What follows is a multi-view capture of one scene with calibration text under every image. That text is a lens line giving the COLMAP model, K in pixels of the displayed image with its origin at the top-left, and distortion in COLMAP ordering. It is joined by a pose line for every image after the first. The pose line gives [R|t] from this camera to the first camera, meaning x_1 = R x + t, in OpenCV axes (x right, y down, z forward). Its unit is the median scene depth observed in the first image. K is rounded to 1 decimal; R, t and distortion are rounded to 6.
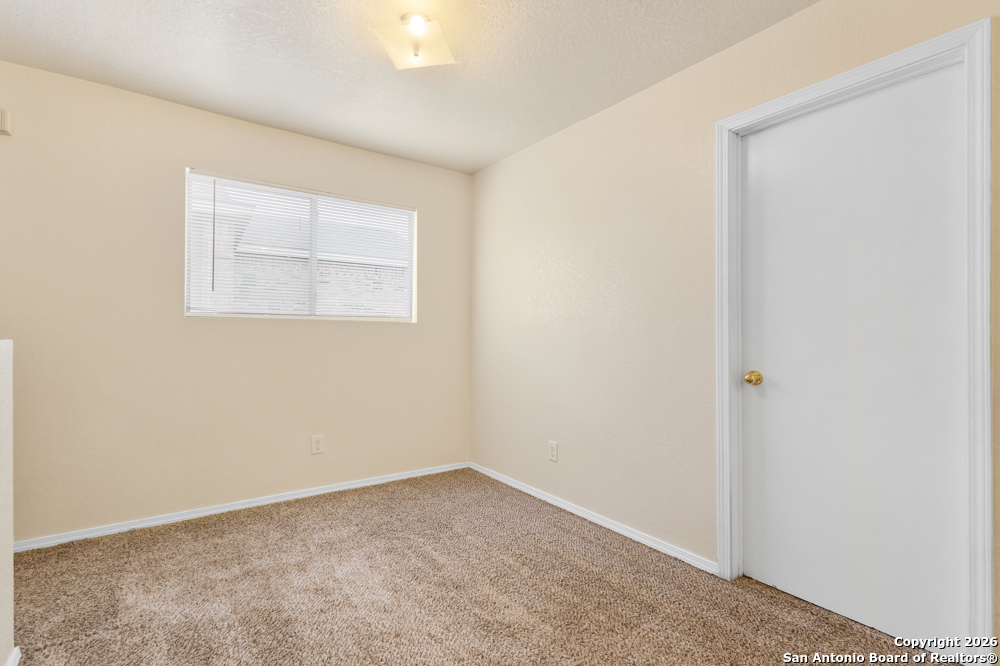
lens RADIAL K [[467.3, 0, 500.0], [0, 467.3, 333.0], [0, 0, 1]] dist [0.009953, 0.000124]
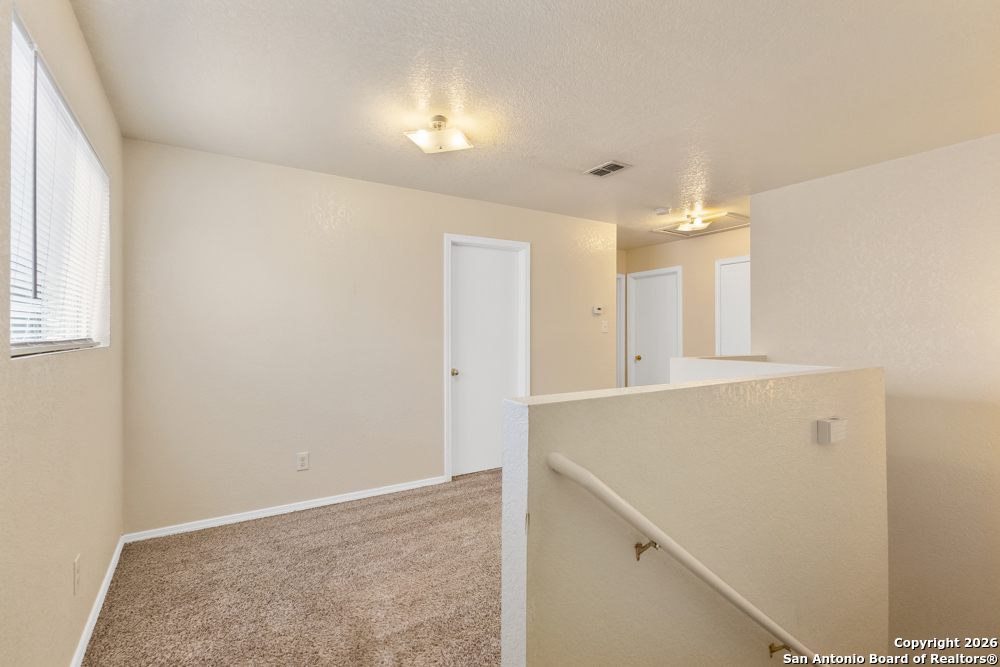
lens RADIAL K [[467.3, 0, 500.0], [0, 467.3, 333.5], [0, 0, 1]] dist [0.009953, 0.000124]
pose [[0.054800, 0.000615, 0.998497, -1.179472], [-0.006010, 0.999982, -0.000286, -0.054137], [-0.998479, -0.005985, 0.054803, 0.615336]]
